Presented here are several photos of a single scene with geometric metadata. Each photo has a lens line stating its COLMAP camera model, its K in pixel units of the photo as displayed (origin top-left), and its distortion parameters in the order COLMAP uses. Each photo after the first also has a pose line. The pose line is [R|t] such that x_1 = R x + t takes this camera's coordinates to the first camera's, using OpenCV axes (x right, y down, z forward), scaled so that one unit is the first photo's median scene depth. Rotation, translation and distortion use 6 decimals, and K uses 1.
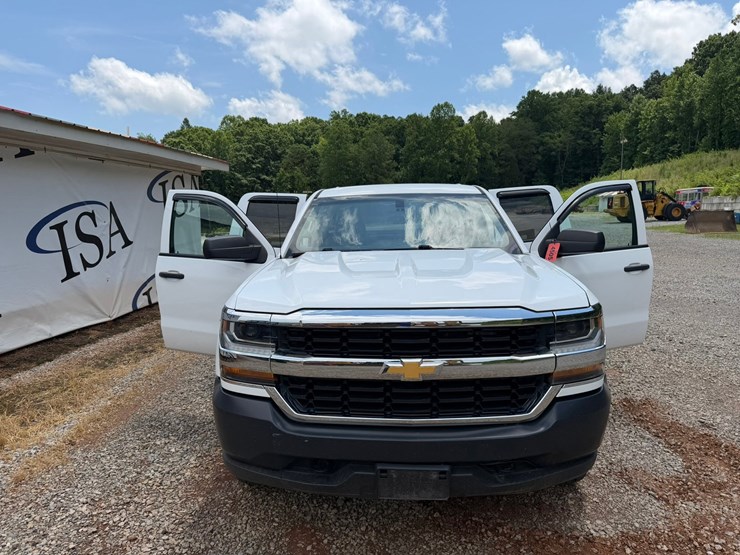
lens RADIAL K [[525.7, 0, 369.6], [0, 525.7, 284.8], [0, 0, 1]] dist [0.021100, -0.032912]
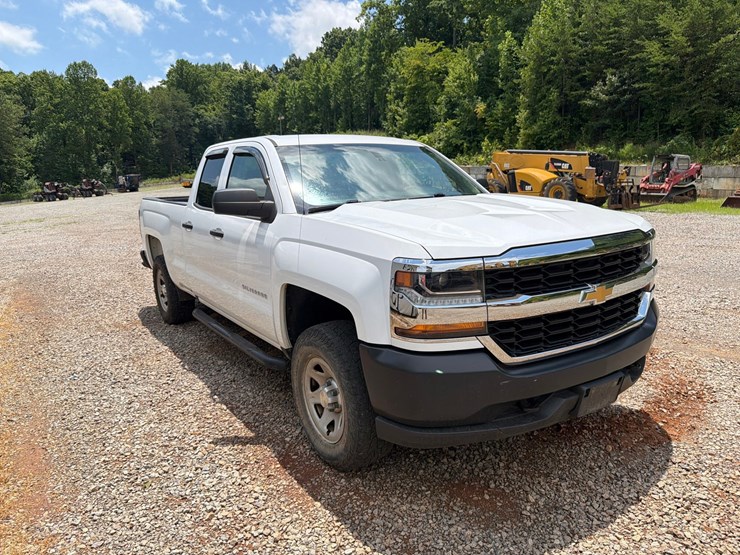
lens RADIAL K [[525.7, 0, 375.1], [0, 525.7, 283.0], [0, 0, 1]] dist [0.021100, -0.032912]
pose [[0.810273, -0.123784, 0.572830, -0.249371], [0.097973, 0.992295, 0.075843, 0.002699], [-0.577805, -0.005332, 0.816158, 0.100117]]
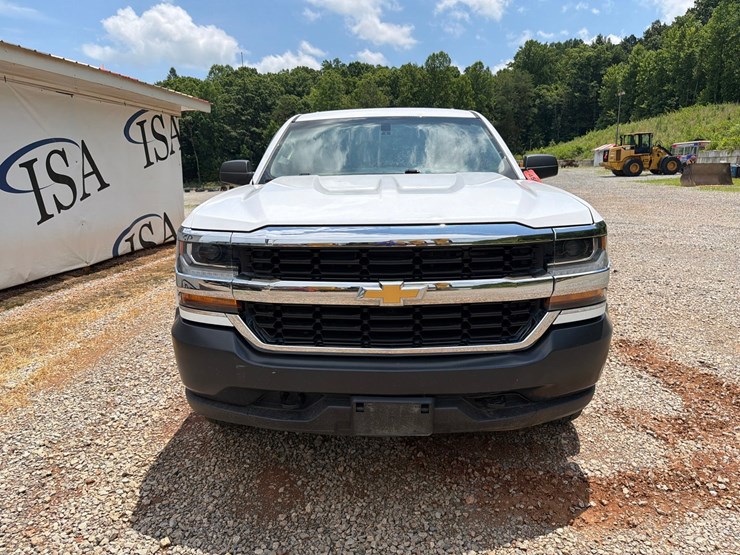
lens RADIAL K [[525.7, 0, 371.1], [0, 525.7, 281.1], [0, 0, 1]] dist [0.021100, -0.032912]
pose [[0.999880, -0.000010, 0.015466, 0.008412], [-0.001172, 0.997073, 0.076443, 0.019489], [-0.015421, -0.076452, 0.996954, 0.032056]]
